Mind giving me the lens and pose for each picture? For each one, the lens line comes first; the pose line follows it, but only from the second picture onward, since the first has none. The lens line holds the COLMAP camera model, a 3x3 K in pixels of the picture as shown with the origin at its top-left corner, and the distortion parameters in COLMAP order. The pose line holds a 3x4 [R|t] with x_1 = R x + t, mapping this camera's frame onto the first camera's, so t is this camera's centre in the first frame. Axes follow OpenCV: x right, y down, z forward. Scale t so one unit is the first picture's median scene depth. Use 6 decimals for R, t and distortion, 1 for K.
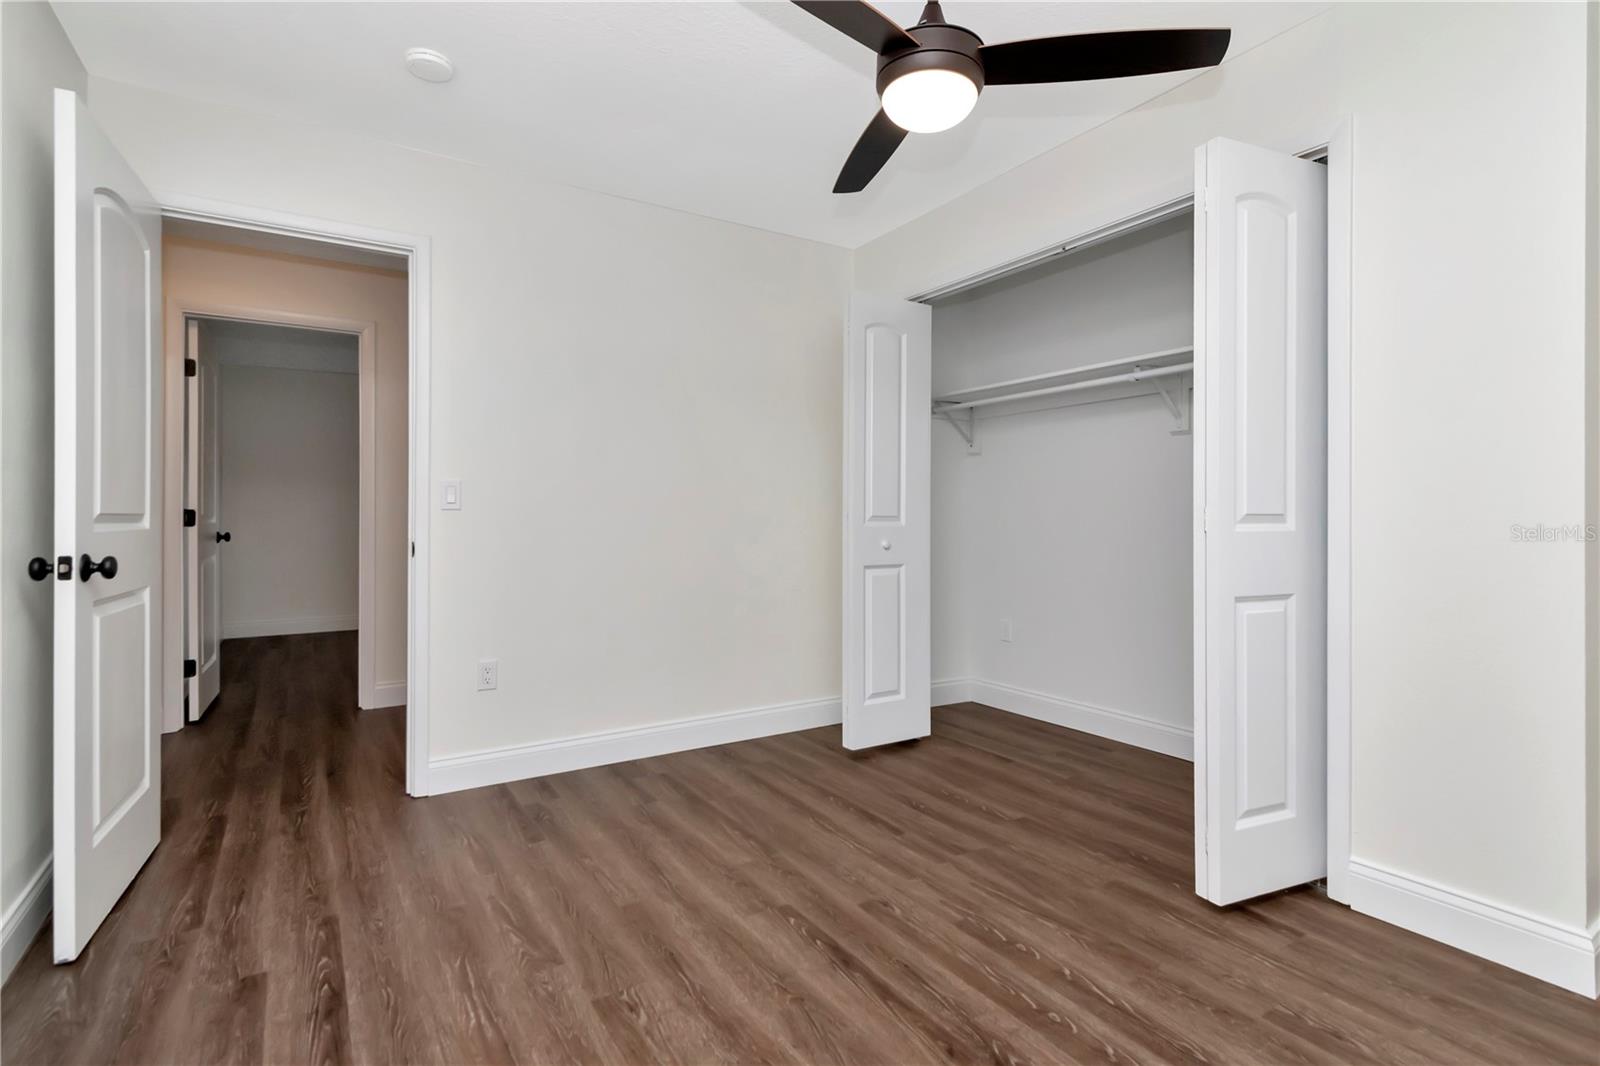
lens RADIAL K [[782.7, 0, 814.8], [0, 782.7, 525.8], [0, 0, 1]] dist [0.017850, 0.000992]
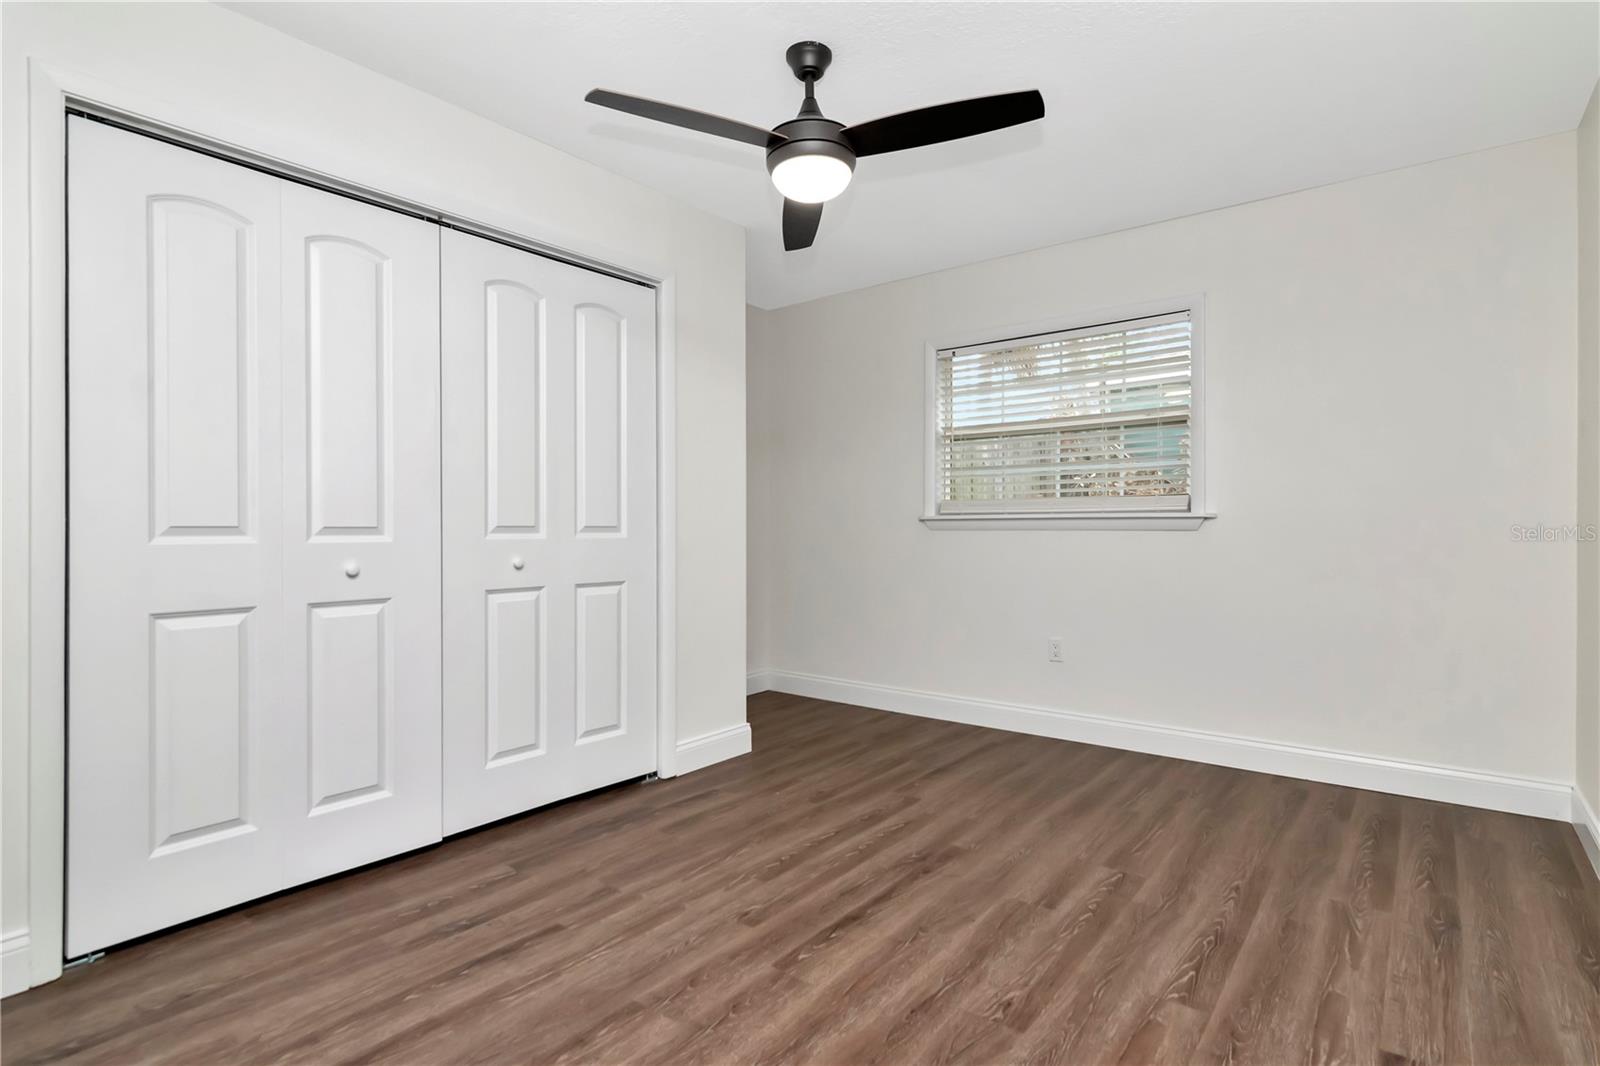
lens RADIAL K [[782.7, 0, 814.8], [0, 782.7, 525.8], [0, 0, 1]] dist [0.017850, 0.000992]
pose [[-0.320651, 0.004322, 0.947187, -0.913440], [0.008868, 0.999959, -0.001561, -0.010971], [-0.947156, 0.007899, -0.320677, 1.265973]]
